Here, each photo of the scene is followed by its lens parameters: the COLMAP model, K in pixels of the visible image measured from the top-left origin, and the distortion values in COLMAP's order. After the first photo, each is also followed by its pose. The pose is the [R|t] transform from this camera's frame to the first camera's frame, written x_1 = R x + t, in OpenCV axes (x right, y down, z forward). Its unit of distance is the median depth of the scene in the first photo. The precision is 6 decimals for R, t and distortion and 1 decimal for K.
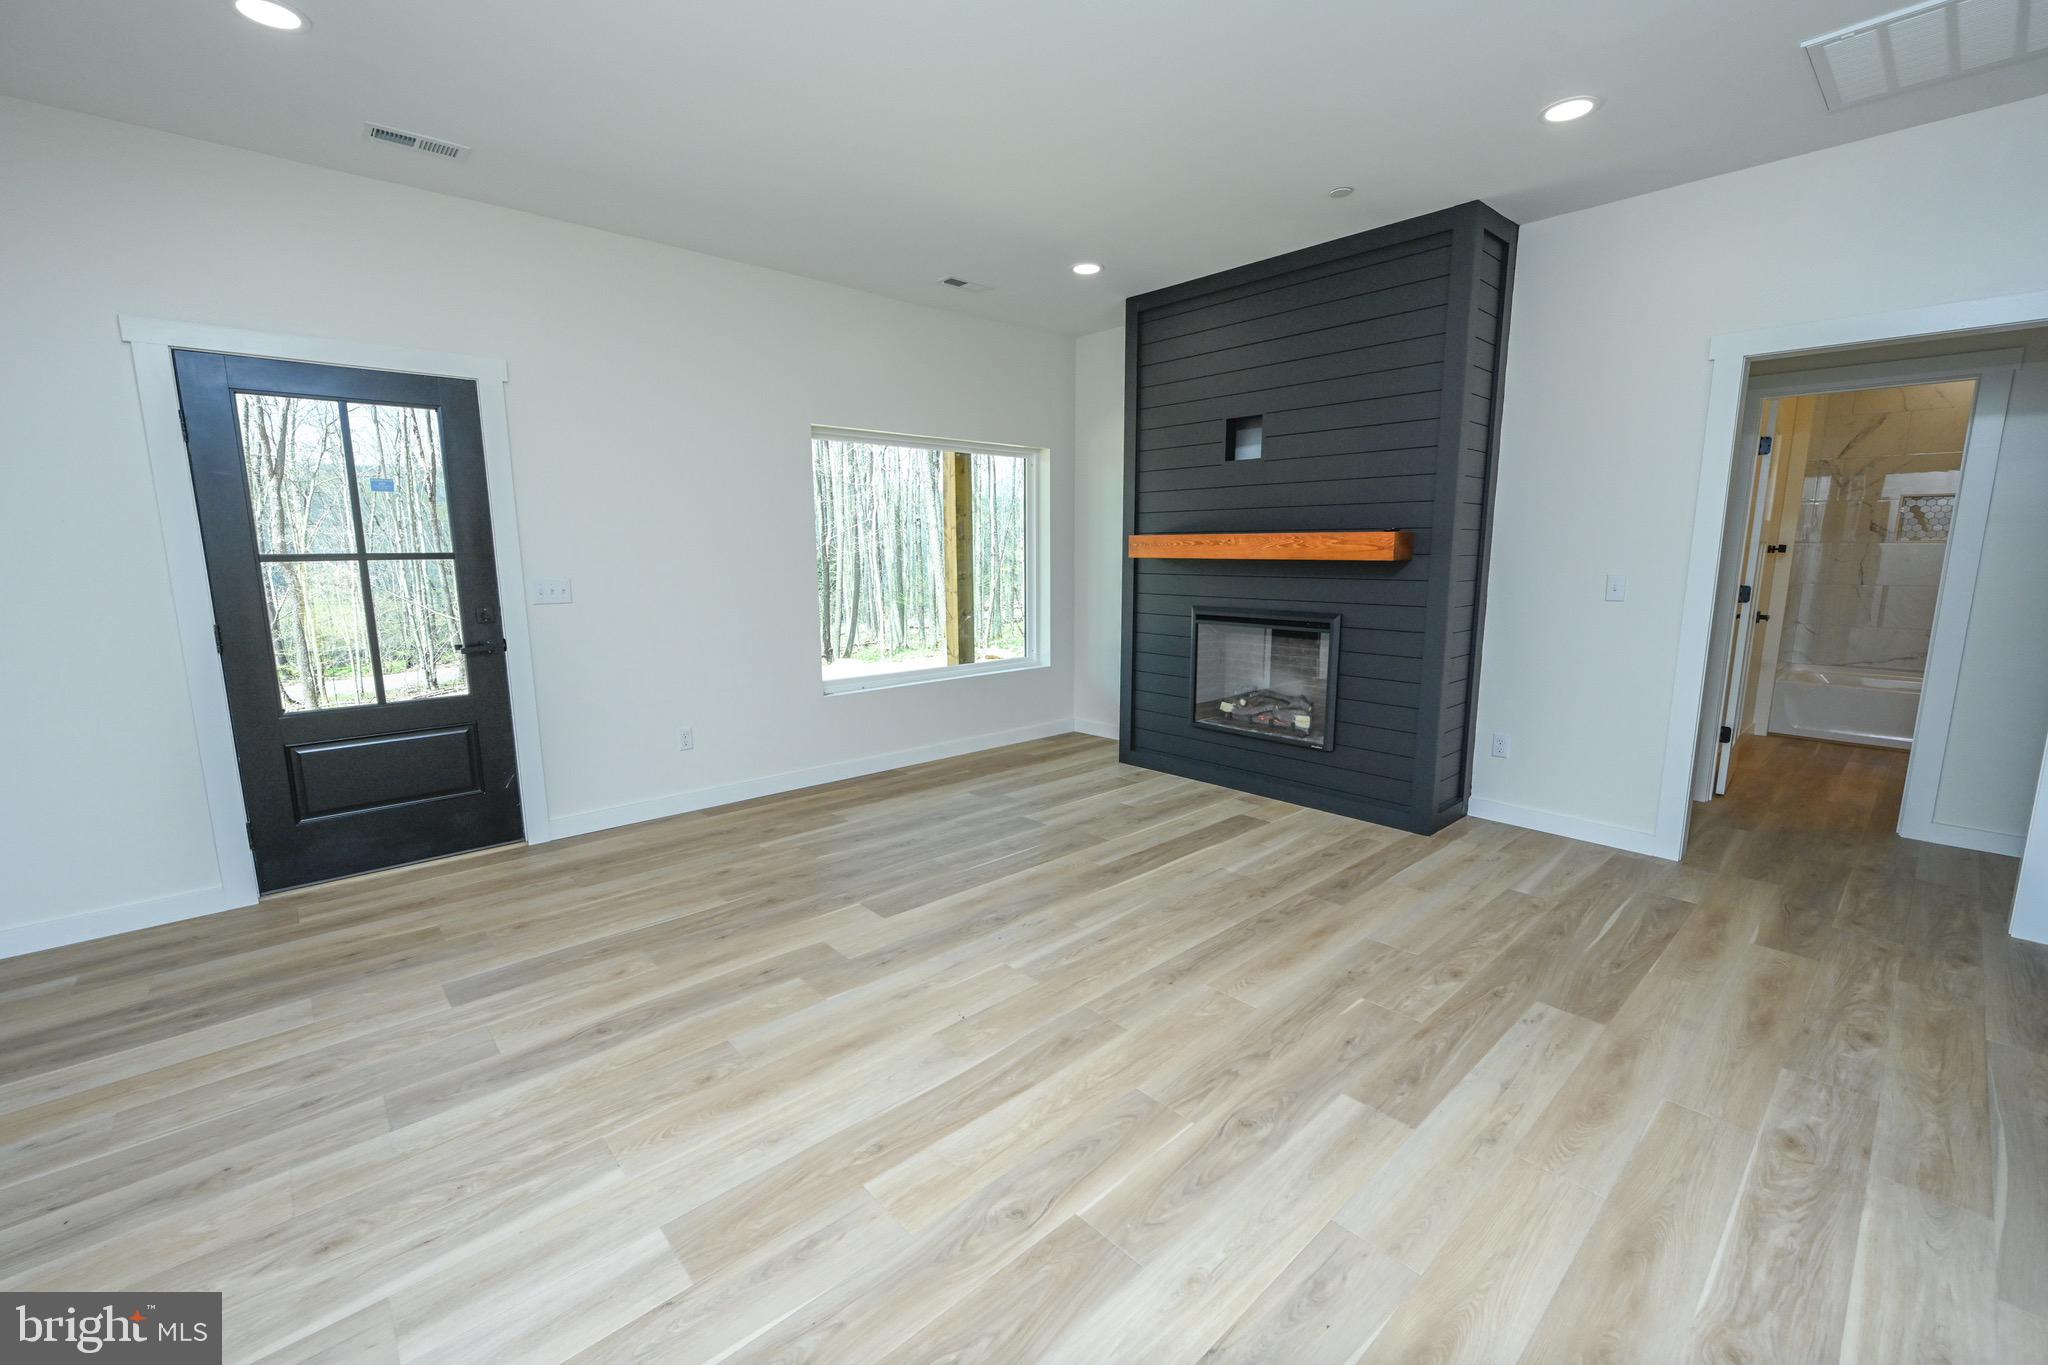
lens RADIAL K [[839.3, 0, 1024.0], [0, 839.3, 689.1], [0, 0, 1]] dist [-0.000881, 0.000301]
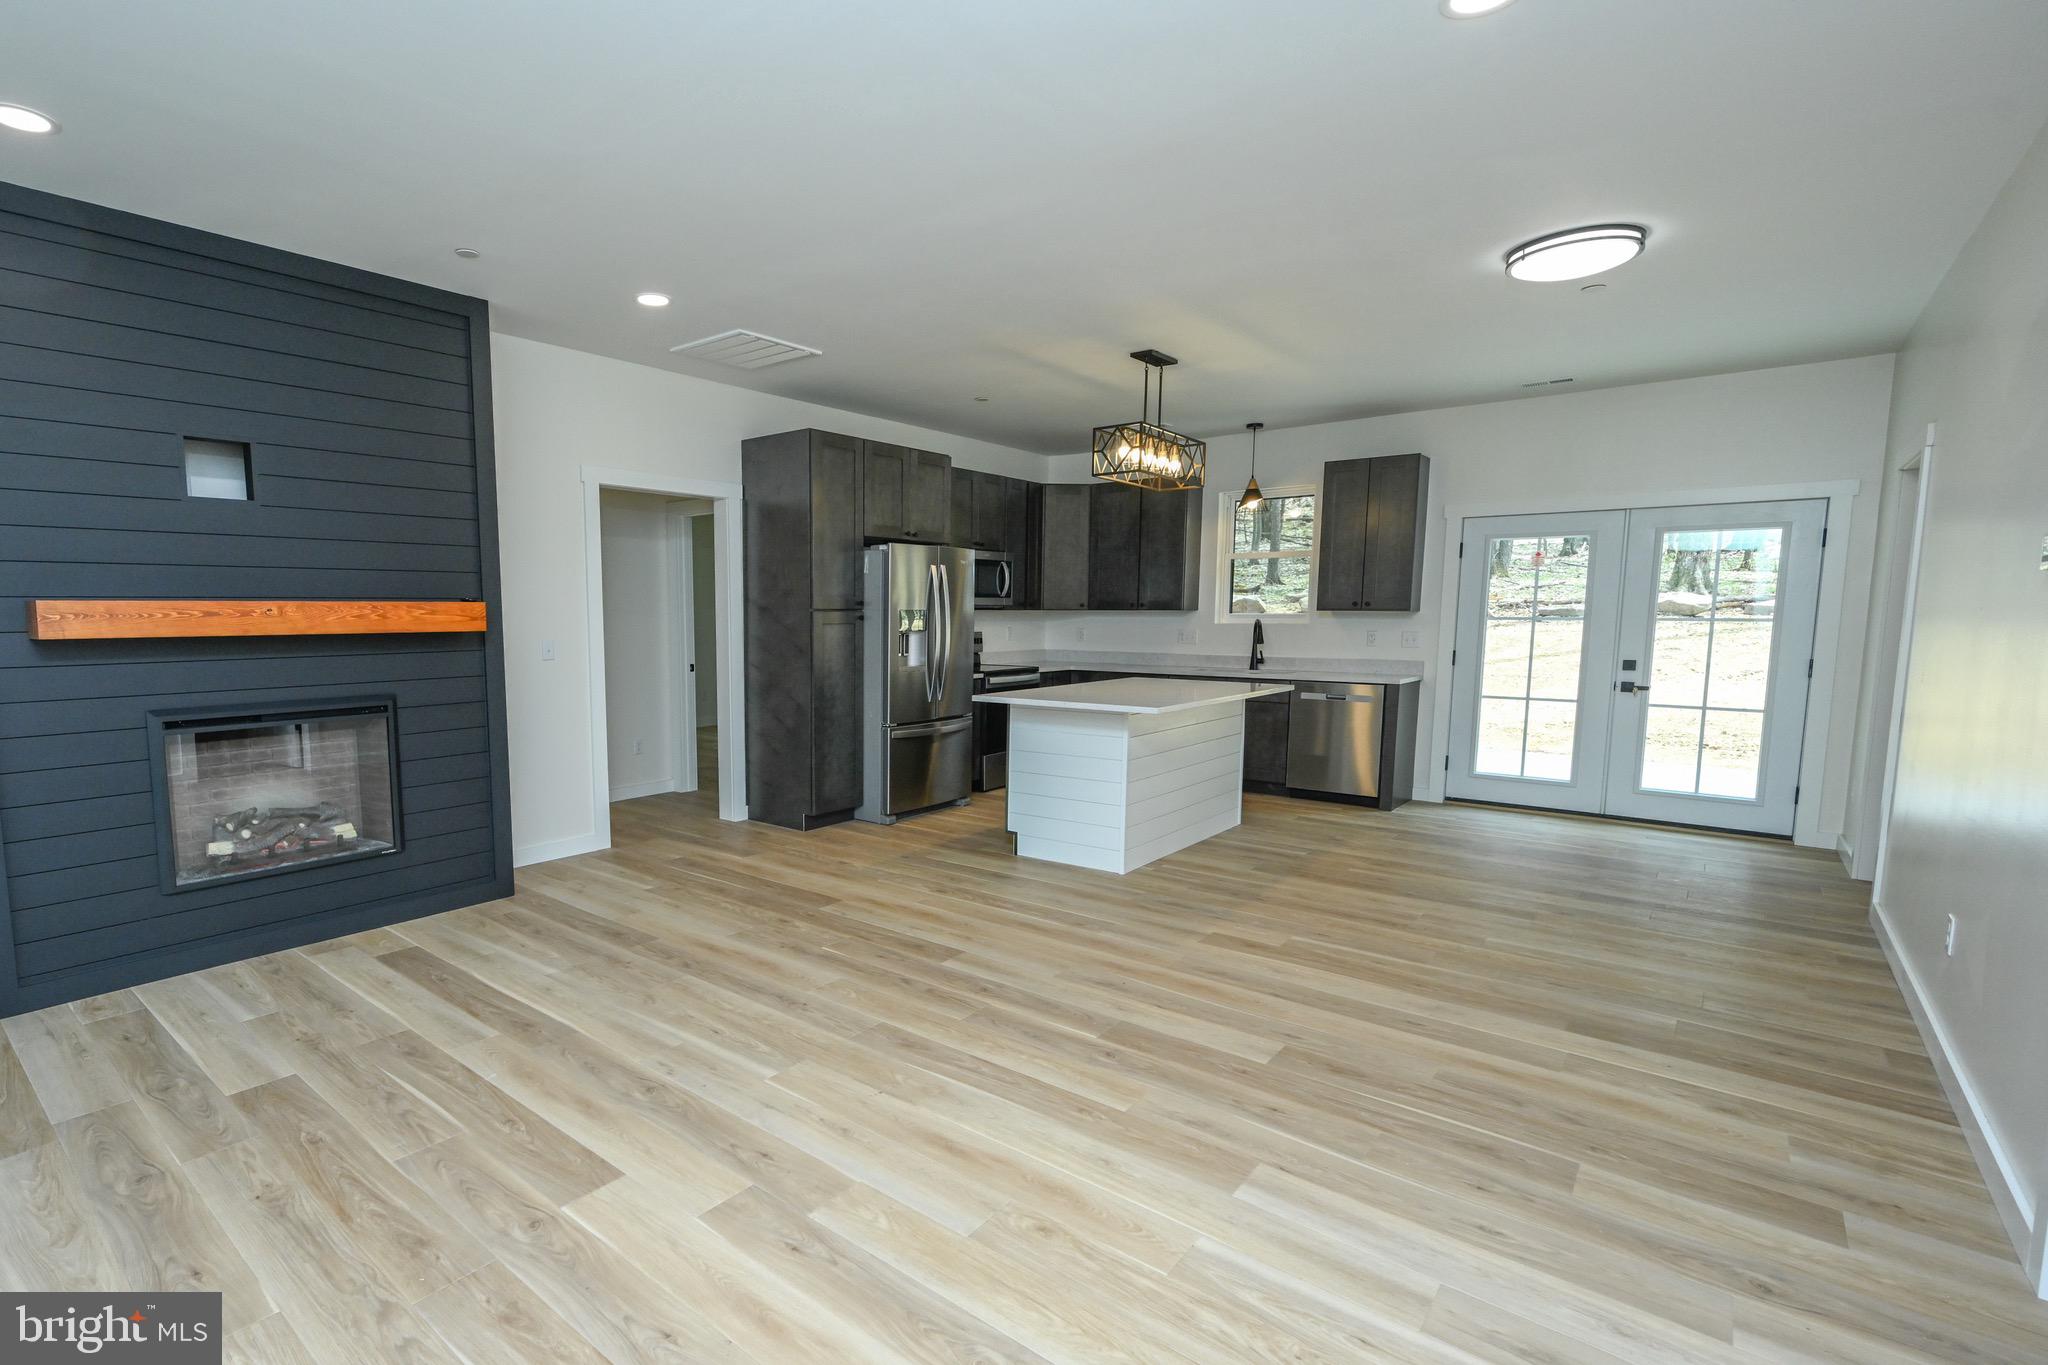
lens RADIAL K [[960.9, 0, 846.3], [0, 960.9, 715.5], [0, 0, 1]] dist [-0.000542, 0.000092]
pose [[-0.088804, -0.104191, 0.990585, -0.769119], [0.171198, 0.978117, 0.118227, -0.121342], [-0.981226, 0.180085, -0.069023, 0.703473]]
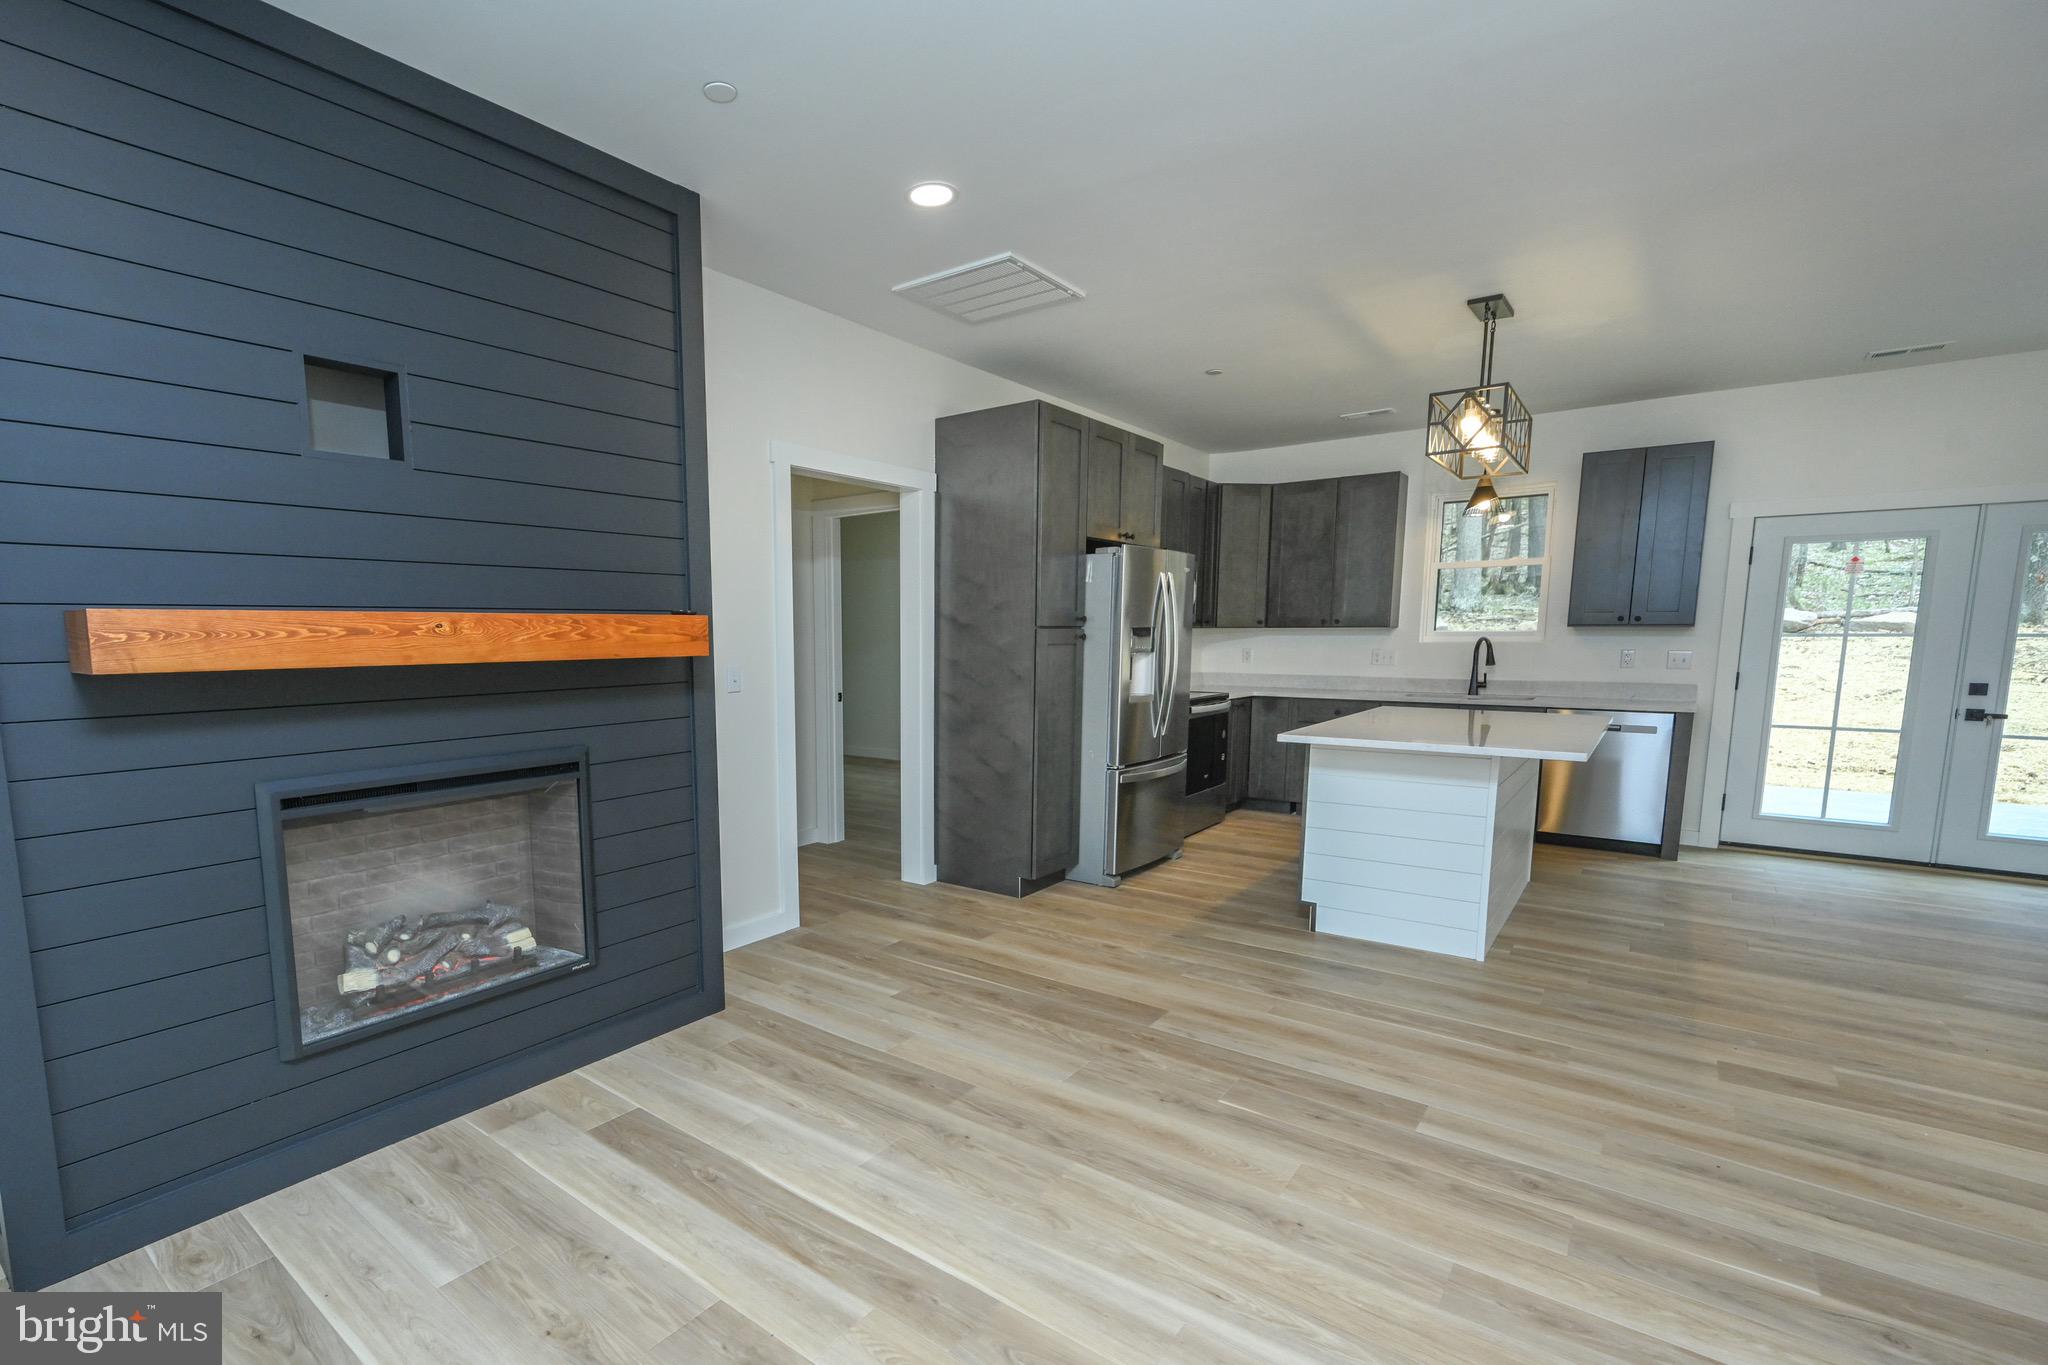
lens RADIAL K [[933.3, 0, 867.7], [0, 933.3, 751.3], [0, 0, 1]] dist [-0.000713, 0.000528]
pose [[-0.123218, -0.121756, 0.984882, -0.385561], [0.174072, 0.974406, 0.142239, -0.169776], [-0.976994, 0.188967, -0.098870, 0.999358]]
